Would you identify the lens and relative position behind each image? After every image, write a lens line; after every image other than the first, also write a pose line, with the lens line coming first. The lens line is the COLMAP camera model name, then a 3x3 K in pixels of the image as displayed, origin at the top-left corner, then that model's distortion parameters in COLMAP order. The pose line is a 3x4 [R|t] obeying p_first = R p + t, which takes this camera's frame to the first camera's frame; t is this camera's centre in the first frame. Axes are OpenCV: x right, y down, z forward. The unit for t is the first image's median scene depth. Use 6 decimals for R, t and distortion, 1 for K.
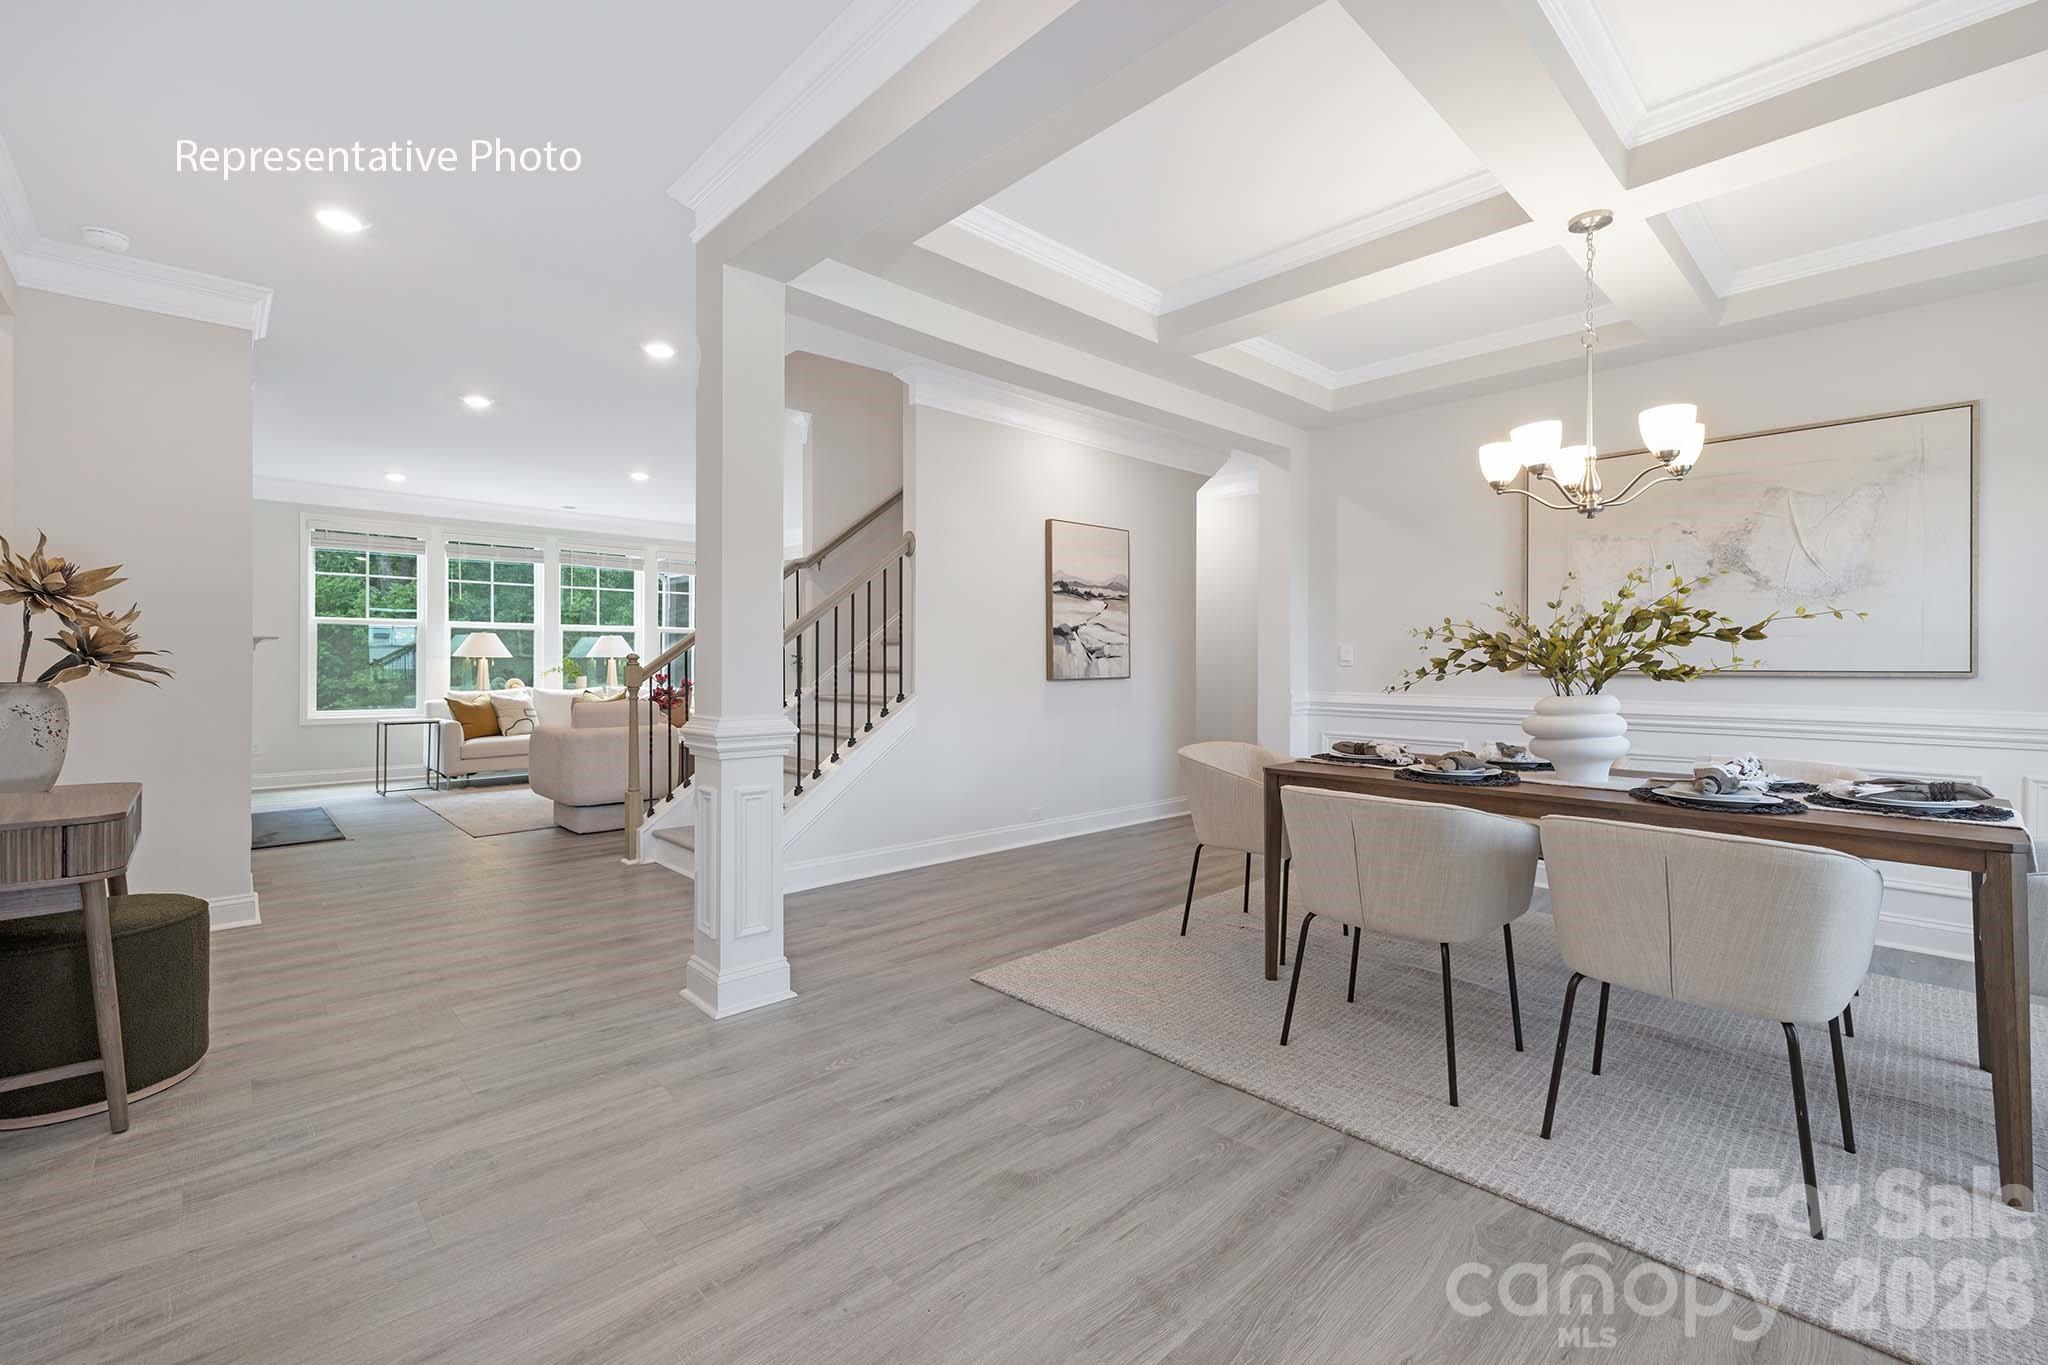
lens RADIAL K [[872.2, 0, 1023.2], [0, 872.2, 669.2], [0, 0, 1]] dist [-0.001676, 0.000431]
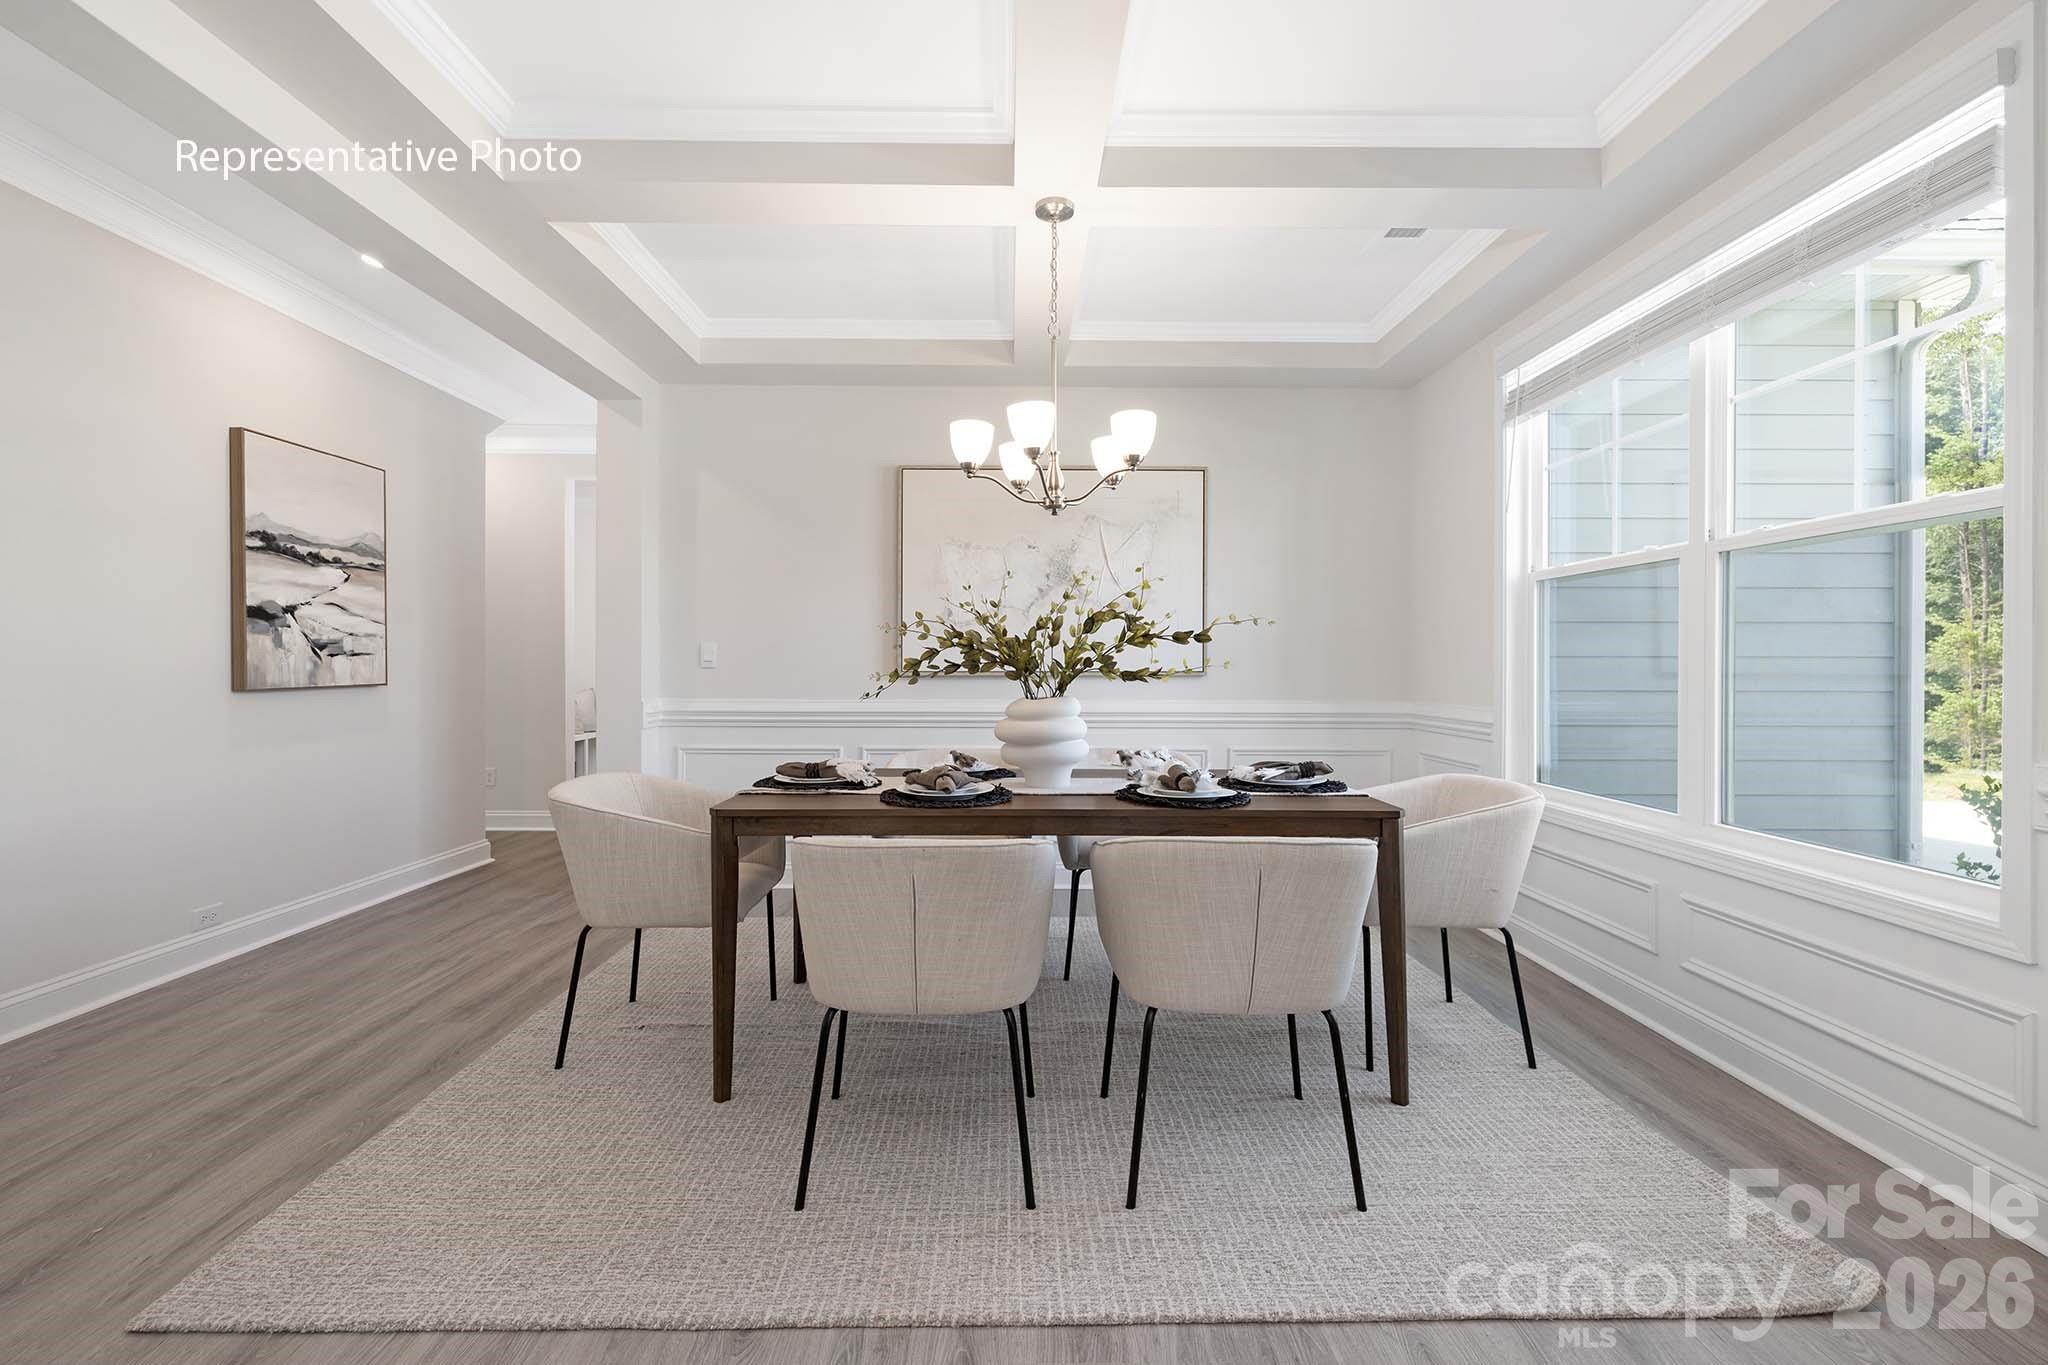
lens RADIAL K [[872.2, 0, 1023.2], [0, 872.2, 669.2], [0, 0, 1]] dist [-0.001676, 0.000431]
pose [[0.680531, -0.002208, 0.732716, -0.077644], [0.003820, 0.999993, -0.000535, -0.000997], [-0.732710, 0.003163, 0.680534, 0.333314]]
